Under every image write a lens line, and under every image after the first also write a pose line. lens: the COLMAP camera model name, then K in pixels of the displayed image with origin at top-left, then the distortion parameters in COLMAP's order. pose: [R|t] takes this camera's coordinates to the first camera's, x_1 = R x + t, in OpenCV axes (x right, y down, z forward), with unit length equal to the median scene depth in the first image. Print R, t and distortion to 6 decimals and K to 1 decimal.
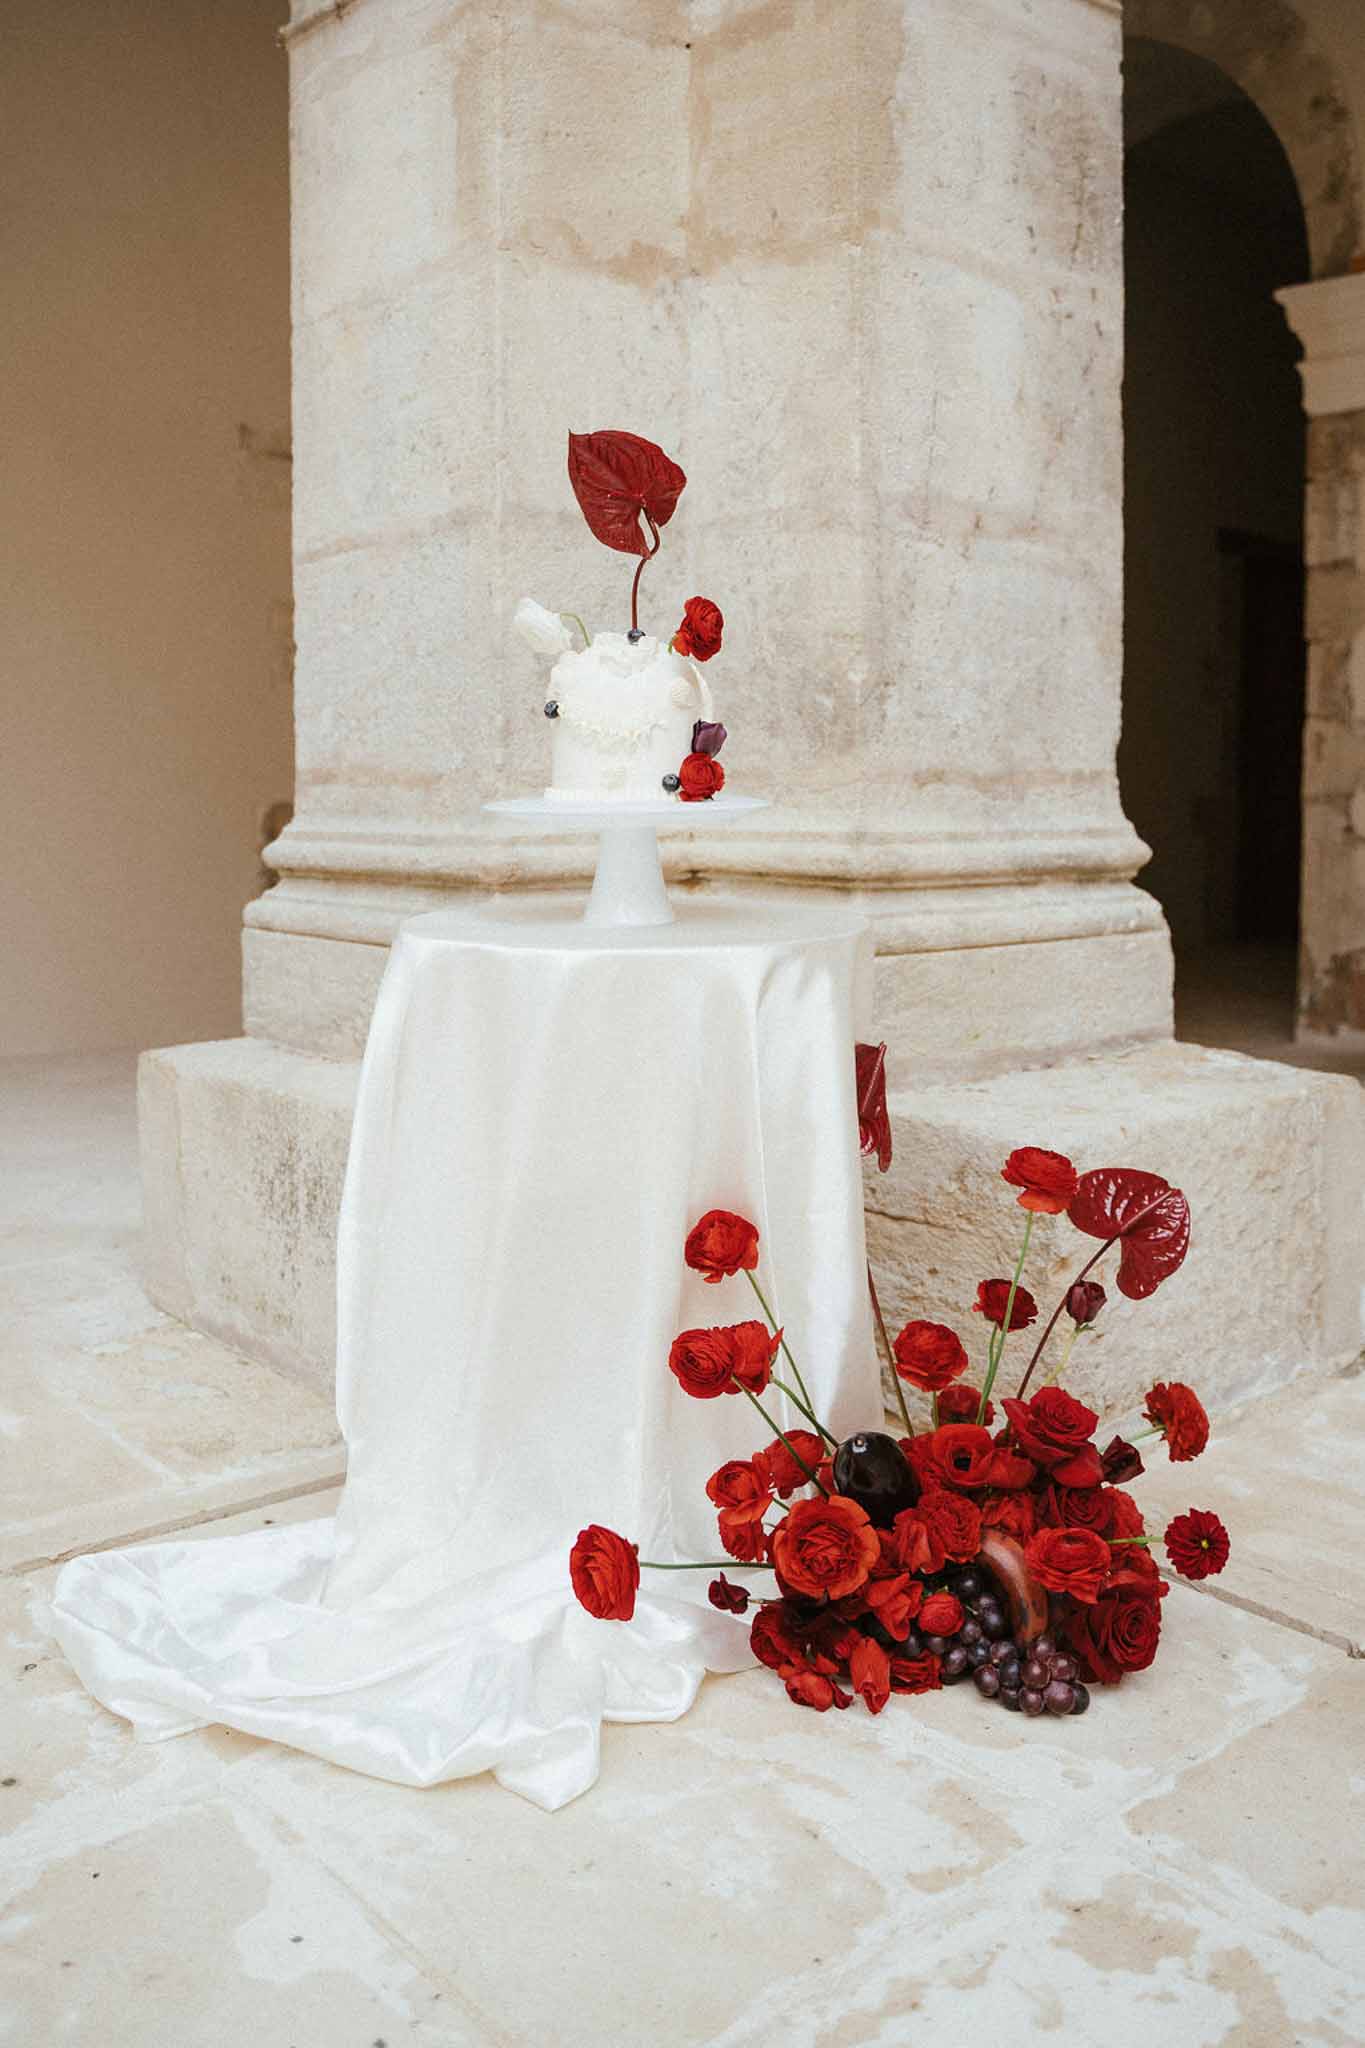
lens RADIAL K [[1819.7, 0, 619.7], [0, 1819.7, 904.8], [0, 0, 1]] dist [-0.120747, 0.092590]
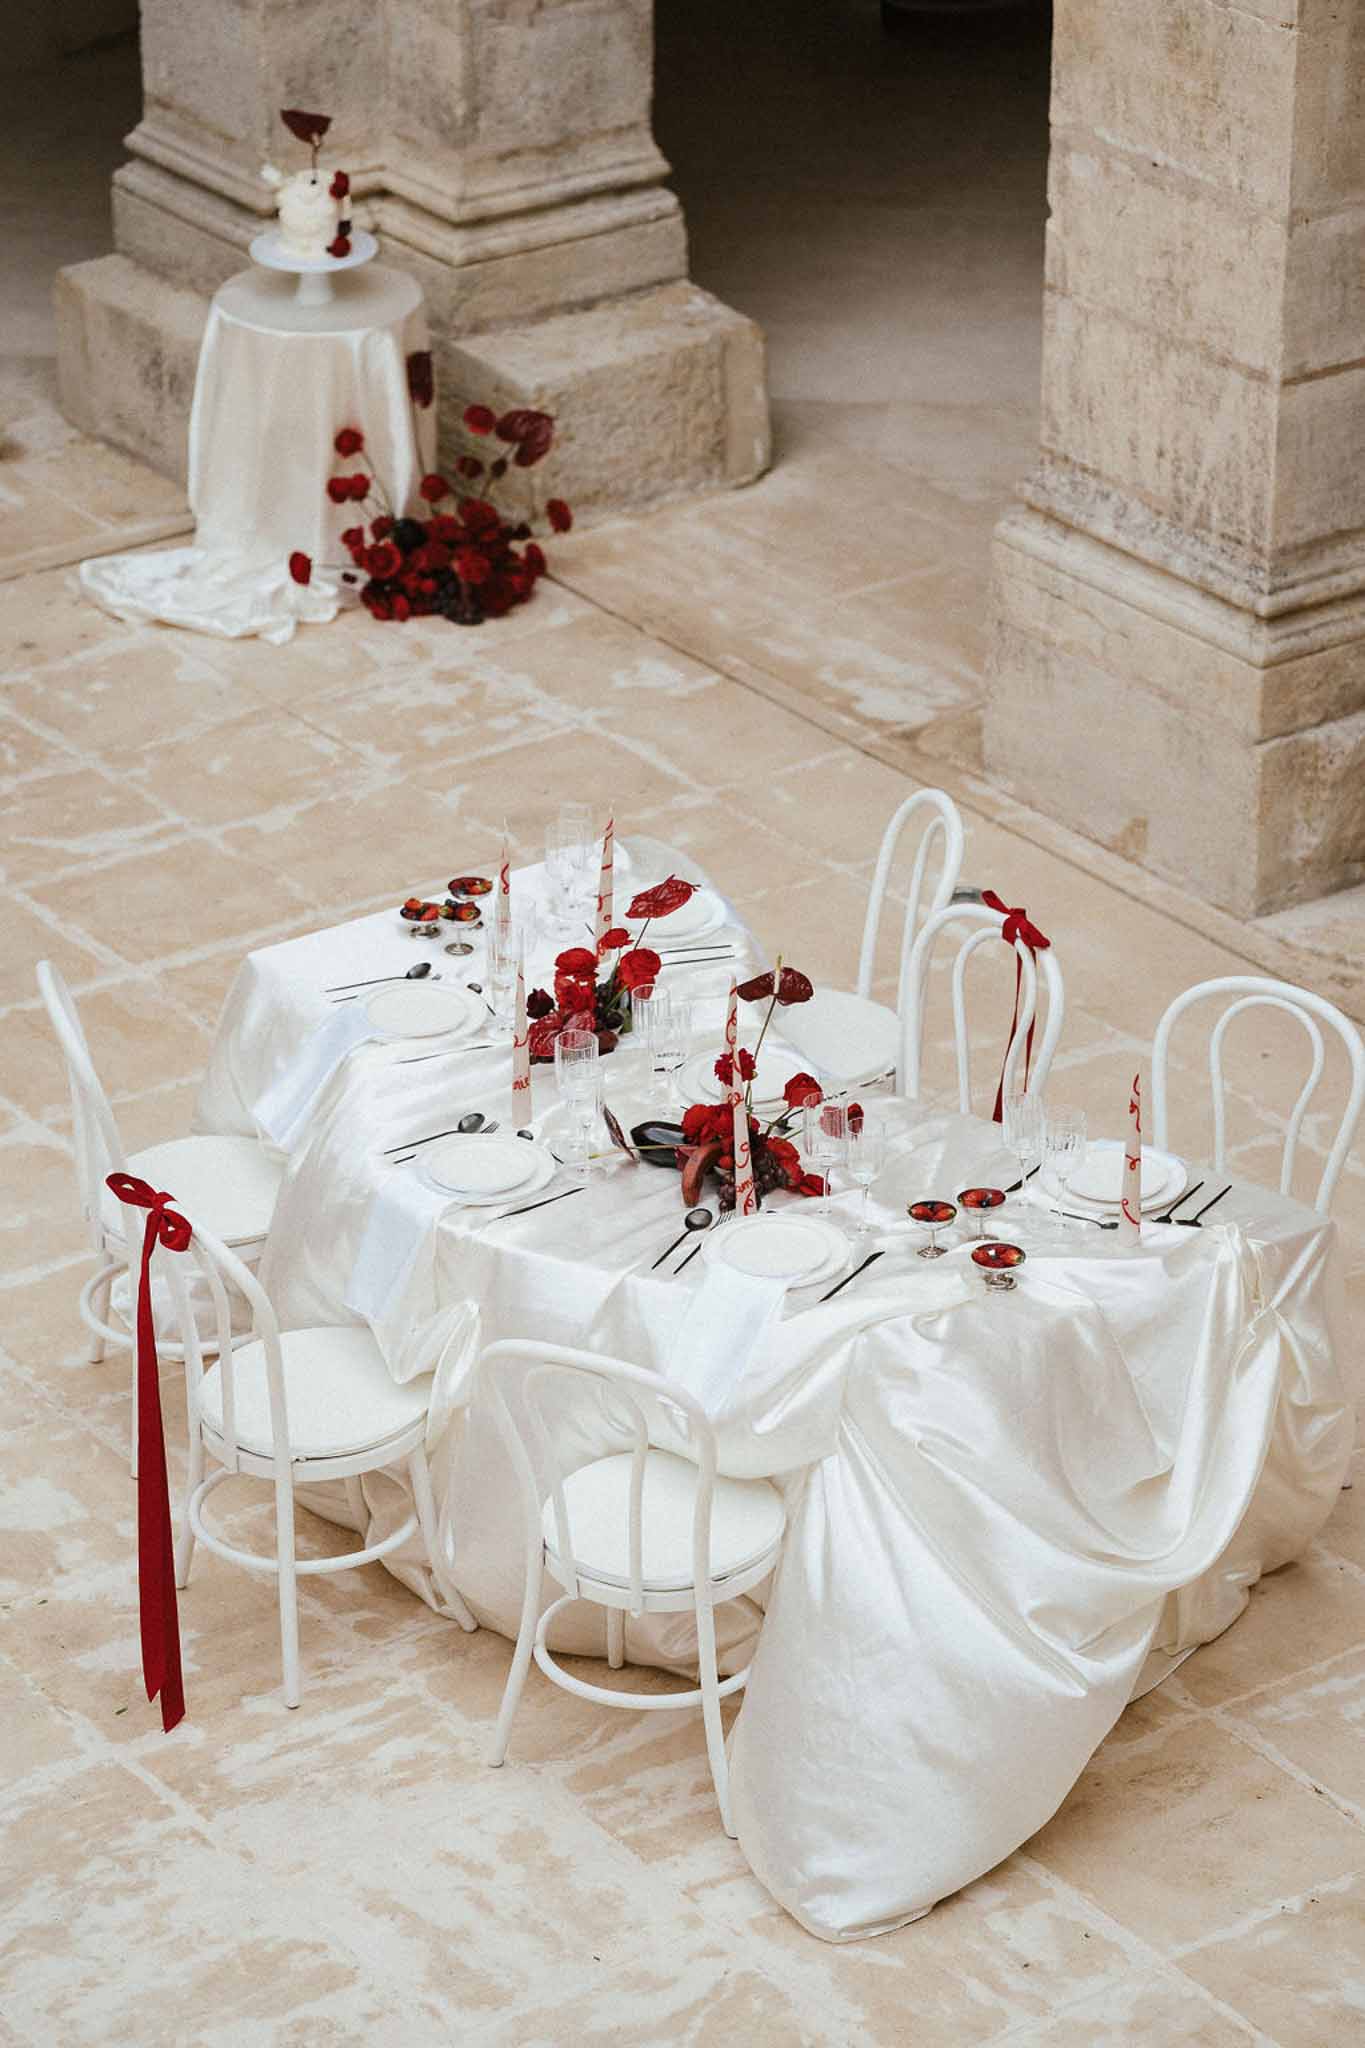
lens RADIAL K [[6063.1, 0, 682.5], [0, 6063.1, 1024.0], [0, 0, 1]] dist [0.555995, -3.415335]
pose [[0.998945, 0.022148, -0.040229, 0.607748], [-0.005073, 0.923874, 0.382664, -1.598021], [0.045642, -0.382056, 0.923011, -4.913833]]
